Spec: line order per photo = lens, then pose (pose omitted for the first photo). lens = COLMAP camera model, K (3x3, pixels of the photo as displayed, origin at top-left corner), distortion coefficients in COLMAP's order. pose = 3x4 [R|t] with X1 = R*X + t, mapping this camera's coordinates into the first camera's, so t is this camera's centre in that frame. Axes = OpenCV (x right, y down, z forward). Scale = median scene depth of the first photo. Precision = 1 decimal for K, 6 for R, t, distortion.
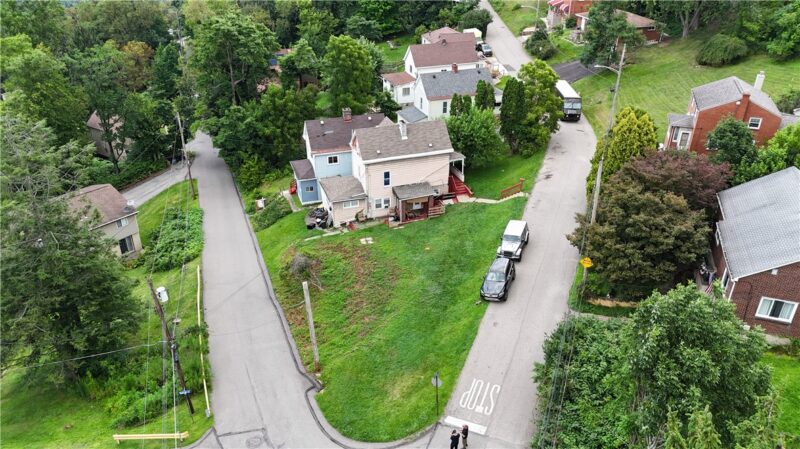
lens RADIAL K [[590.3, 0, 400.0], [0, 590.3, 224.5], [0, 0, 1]] dist [0.088106, -0.004365]
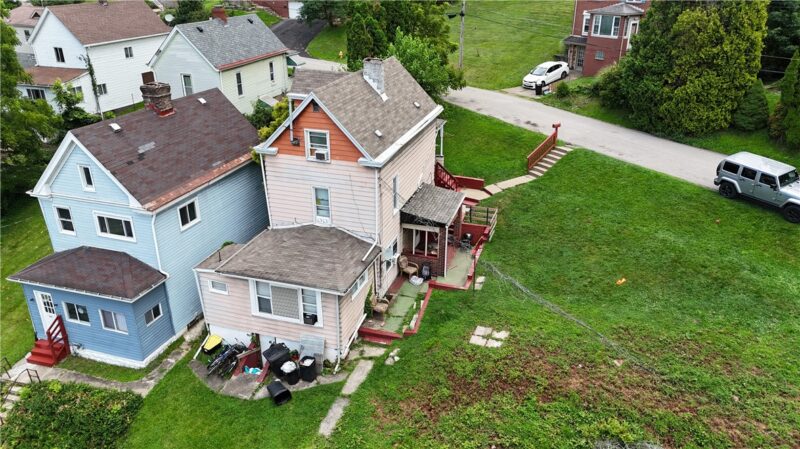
lens RADIAL K [[590.3, 0, 400.0], [0, 590.3, 224.5], [0, 0, 1]] dist [0.088106, -0.004365]
pose [[0.598363, -0.317221, 0.735753, -0.335178], [0.375684, 0.922164, 0.092062, -0.093812], [-0.707689, 0.221324, 0.670964, 0.704463]]
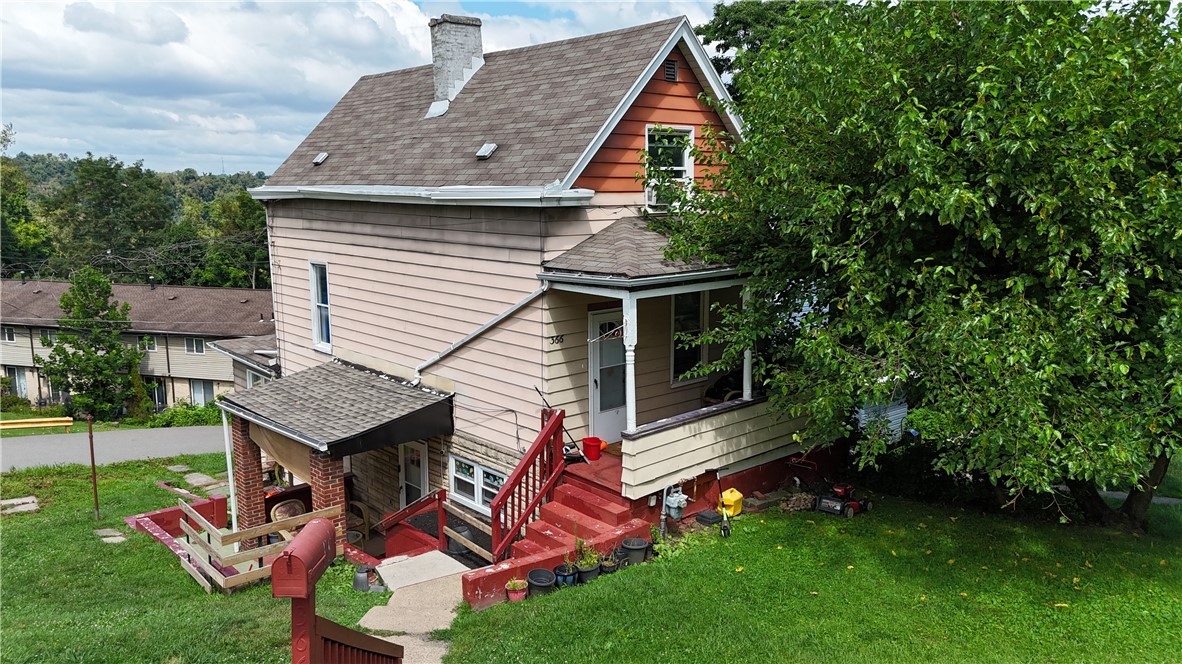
lens RADIAL K [[872.1, 0, 591.0], [0, 872.1, 332.0], [0, 0, 1]] dist [0.088106, -0.004365]
pose [[0.394656, 0.156872, -0.905338, 0.266769], [-0.431313, 0.901642, -0.031787, -0.096387], [0.811305, 0.403030, 0.423500, 0.937627]]
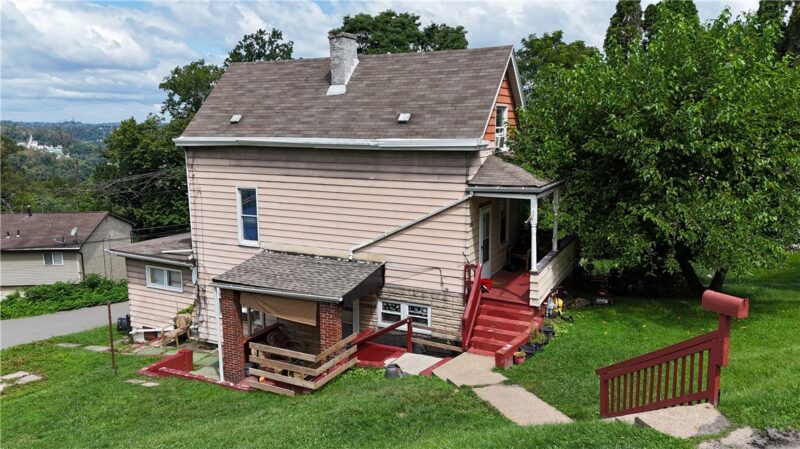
lens RADIAL K [[590.3, 0, 400.0], [0, 590.3, 224.5], [0, 0, 1]] dist [0.088106, -0.004365]
pose [[0.704012, 0.119087, -0.700132, 0.231394], [-0.334570, 0.925204, -0.179054, -0.045139], [0.626442, 0.360300, 0.691198, 0.832089]]
